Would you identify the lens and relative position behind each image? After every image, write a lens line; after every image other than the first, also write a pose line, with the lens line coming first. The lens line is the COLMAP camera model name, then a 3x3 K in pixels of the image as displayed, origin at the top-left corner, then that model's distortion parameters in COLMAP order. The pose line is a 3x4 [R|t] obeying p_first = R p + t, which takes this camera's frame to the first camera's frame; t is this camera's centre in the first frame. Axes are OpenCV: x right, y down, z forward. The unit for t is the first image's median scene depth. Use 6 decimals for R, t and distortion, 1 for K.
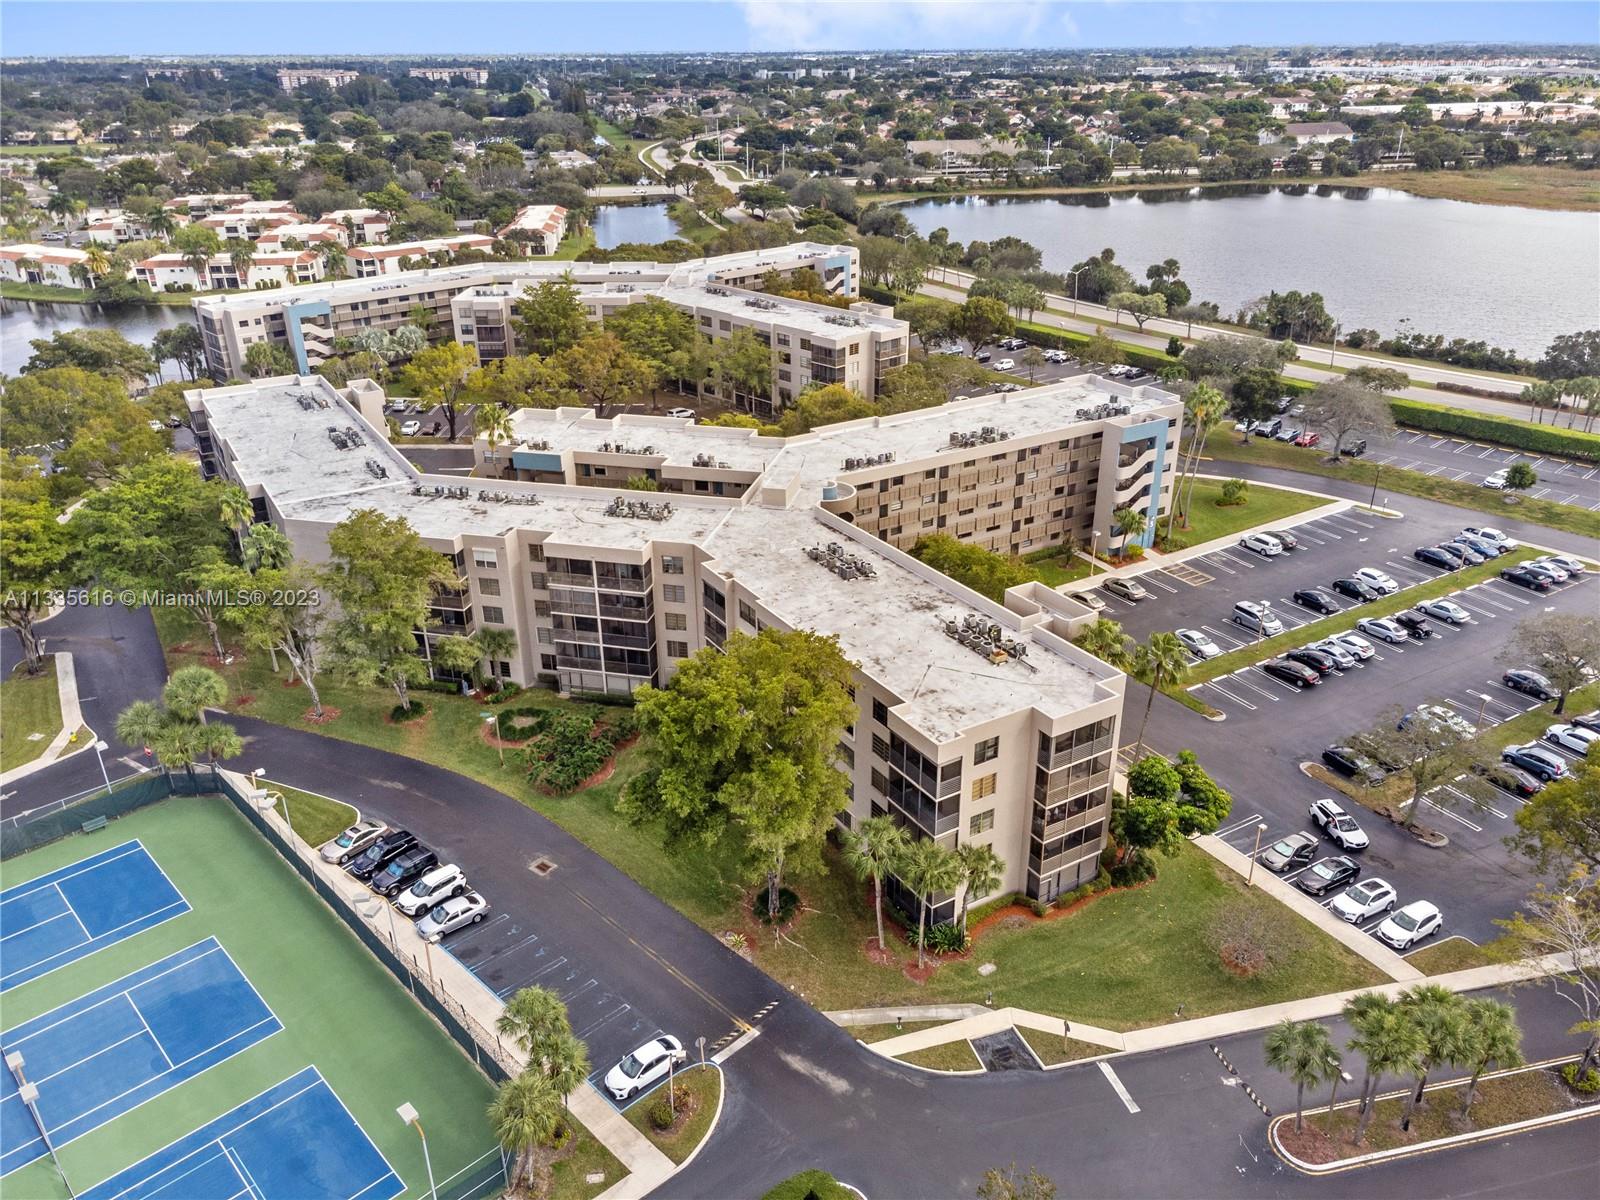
lens RADIAL K [[1195.0, 0, 800.0], [0, 1195.0, 600.0], [0, 0, 1]] dist [-0.003164, 0.056689]
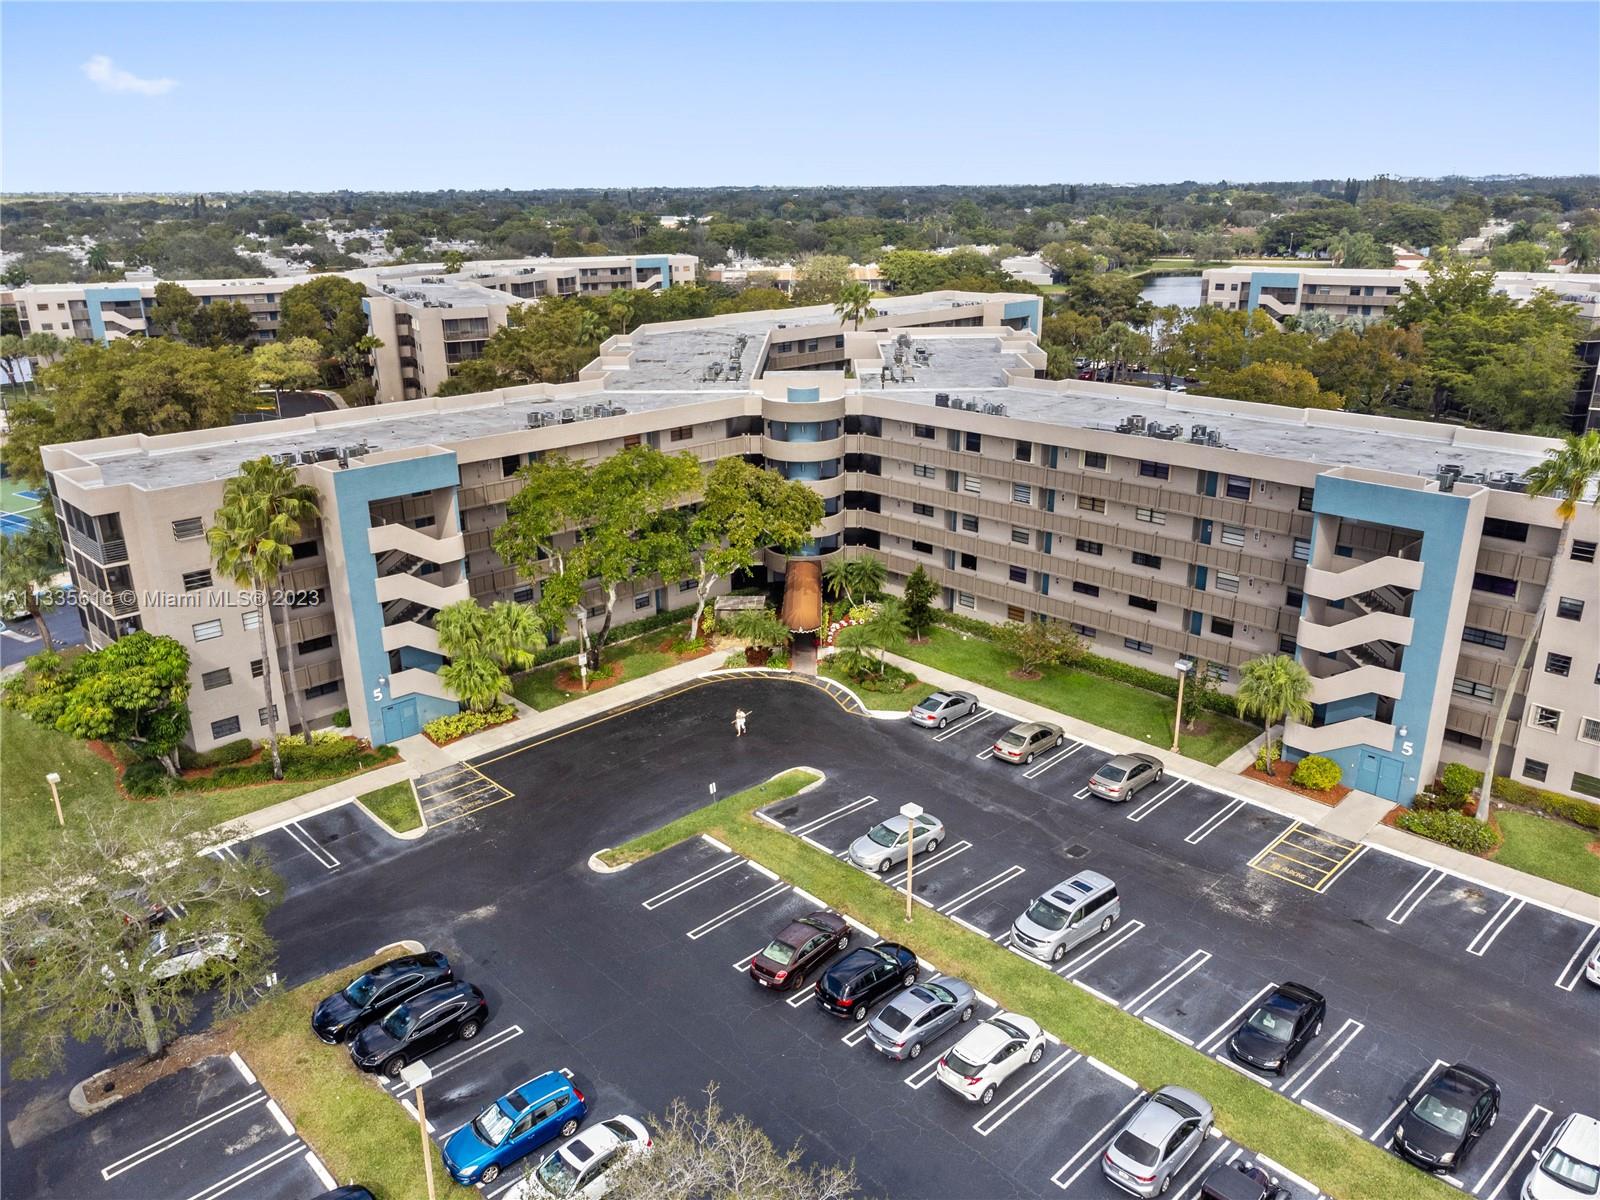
lens RADIAL K [[1195.6, 0, 806.1], [0, 1195.6, 607.2], [0, 0, 1]] dist [0.007756, 0.007069]
pose [[0.222550, 0.329840, -0.917430, 0.600812], [-0.400689, 0.888823, 0.222355, -0.113664], [0.888774, 0.318119, 0.329971, 0.648728]]
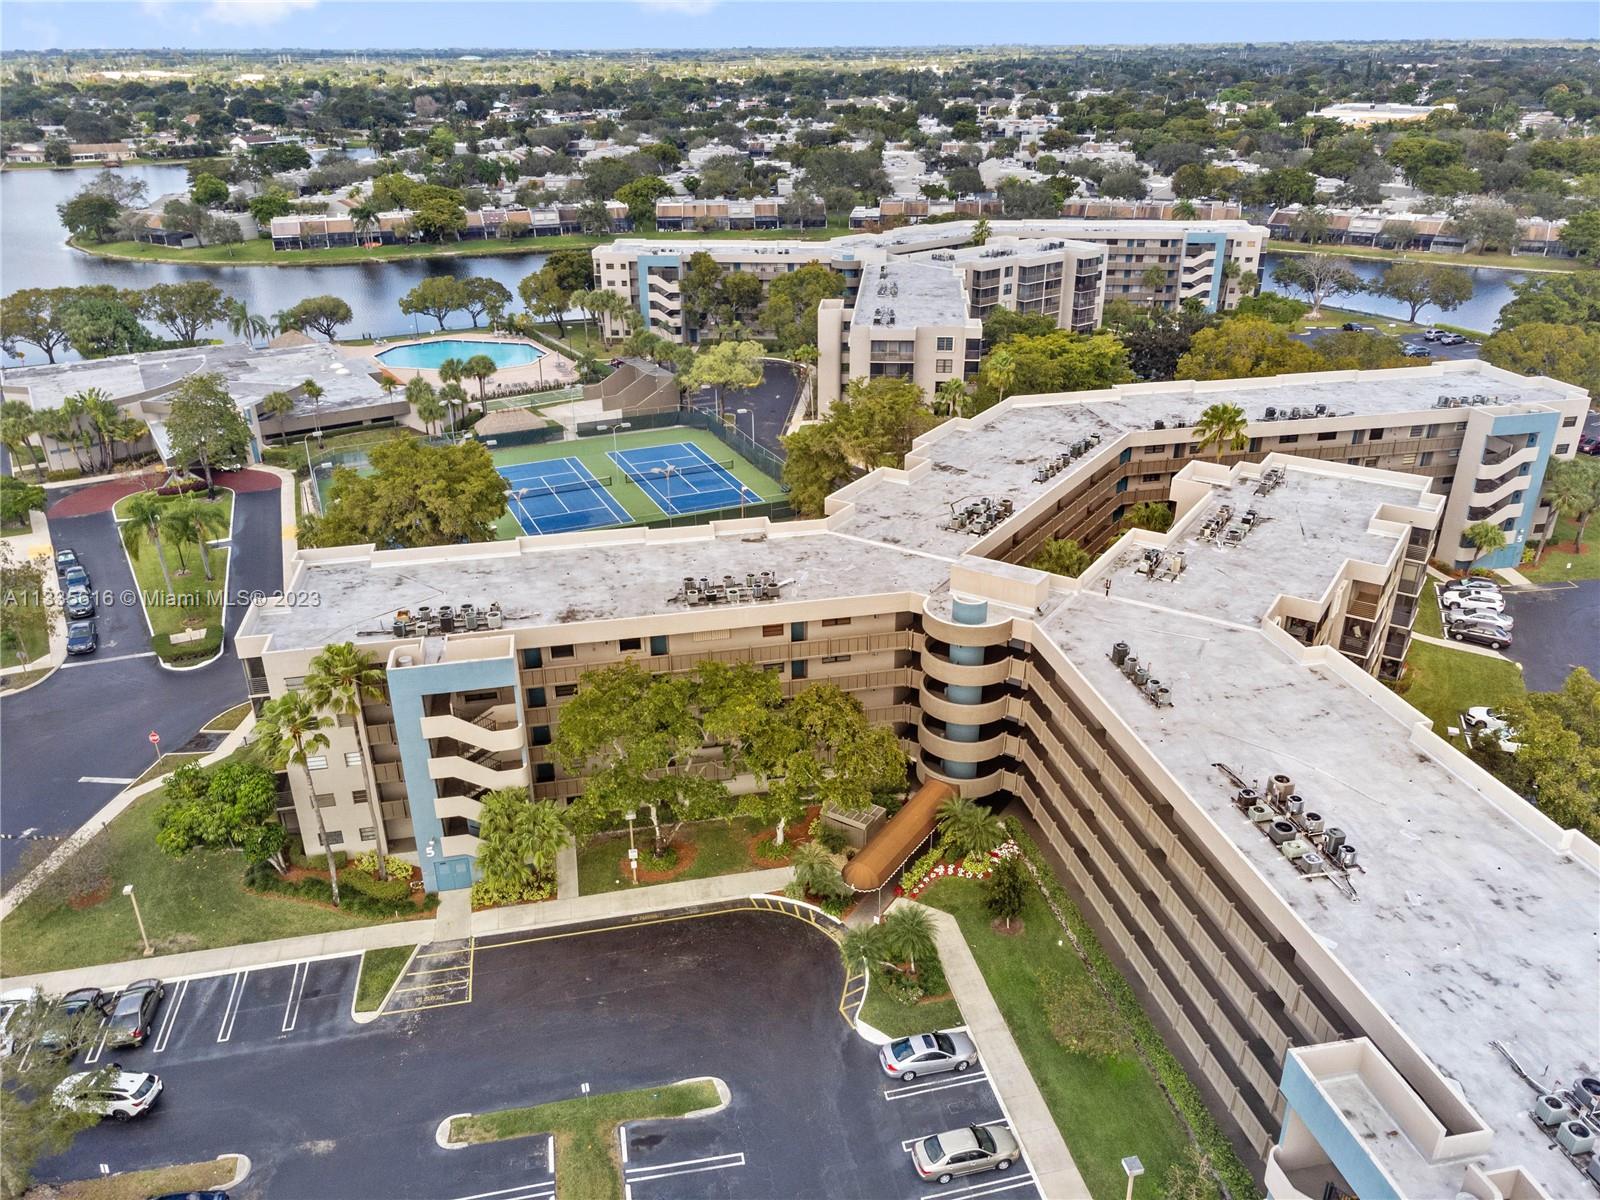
lens RADIAL K [[1195.6, 0, 806.1], [0, 1195.6, 607.2], [0, 0, 1]] dist [0.007756, 0.007069]
pose [[-0.330173, 0.411119, -0.849687, 0.489515], [-0.387101, 0.762015, 0.519120, -0.319732], [0.860894, 0.500314, -0.092452, 0.797213]]
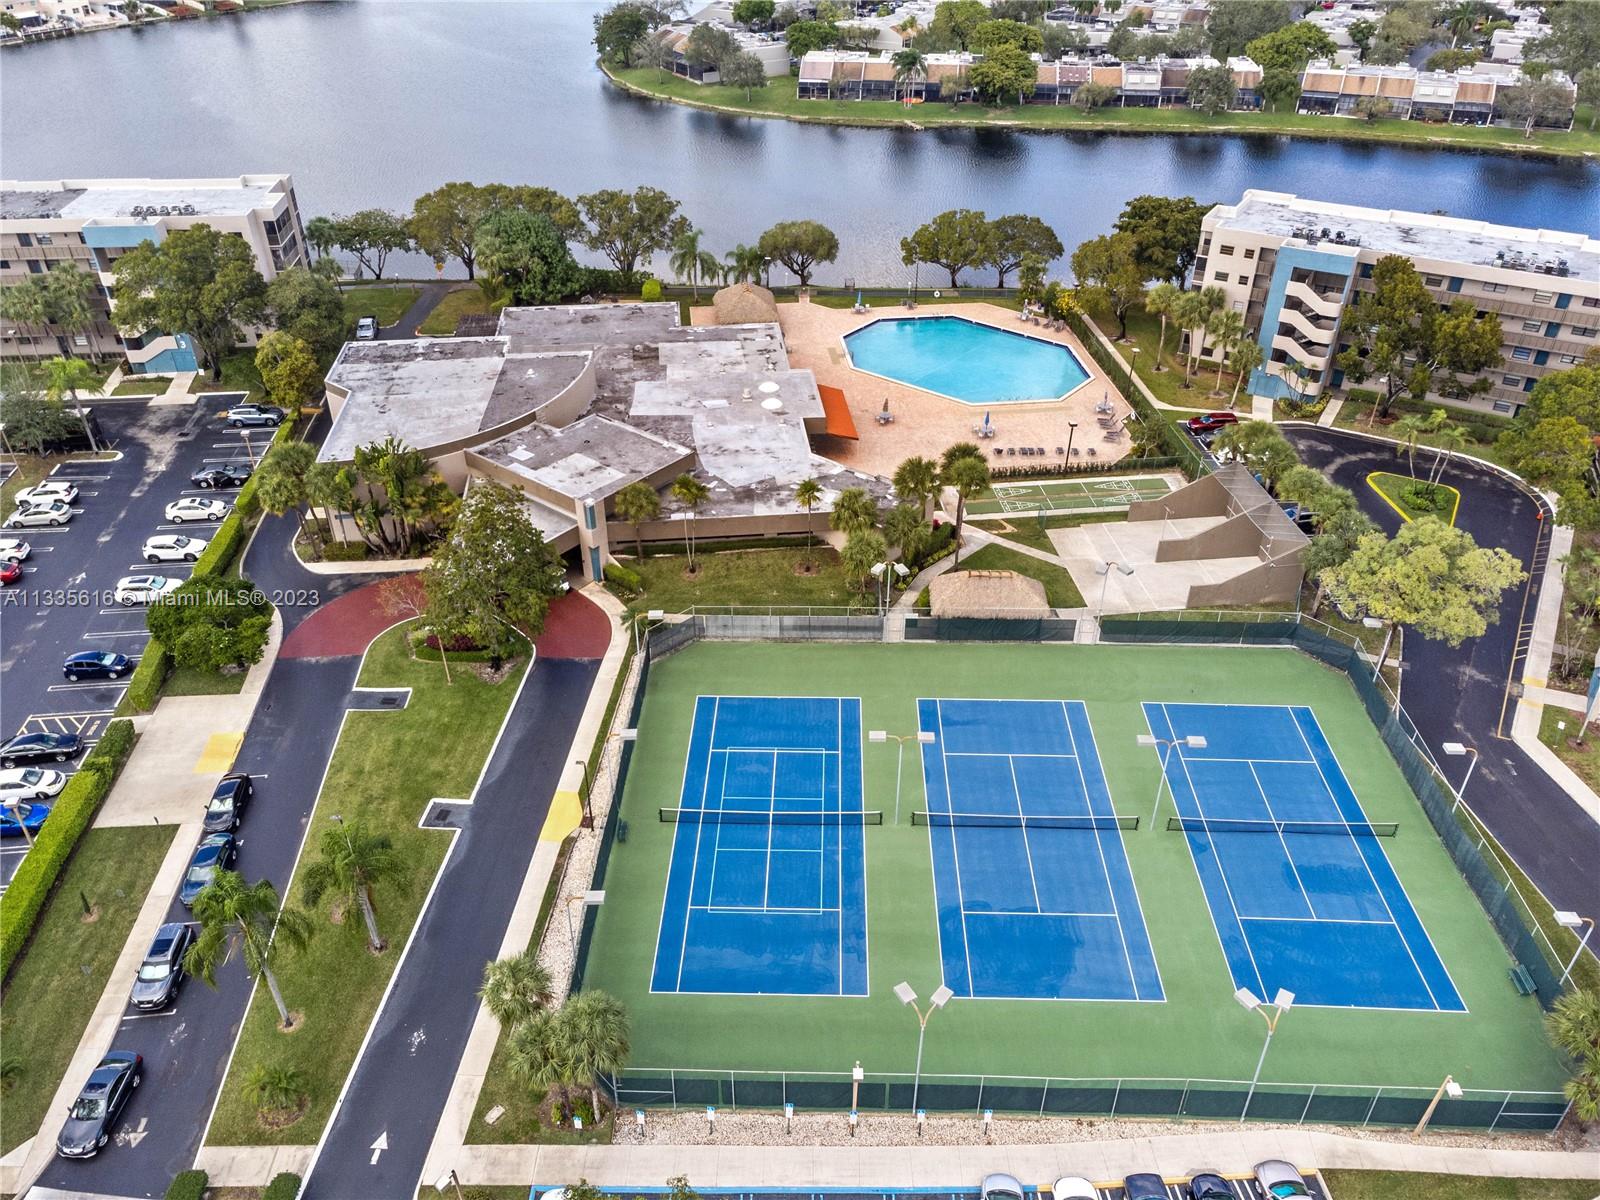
lens RADIAL K [[1195.6, 0, 806.1], [0, 1195.6, 607.2], [0, 0, 1]] dist [0.007756, 0.007069]
pose [[-0.710837, 0.402607, -0.576731, 0.008712], [-0.288338, 0.581100, 0.761041, -0.220646], [0.641539, 0.707270, -0.296980, 0.505513]]
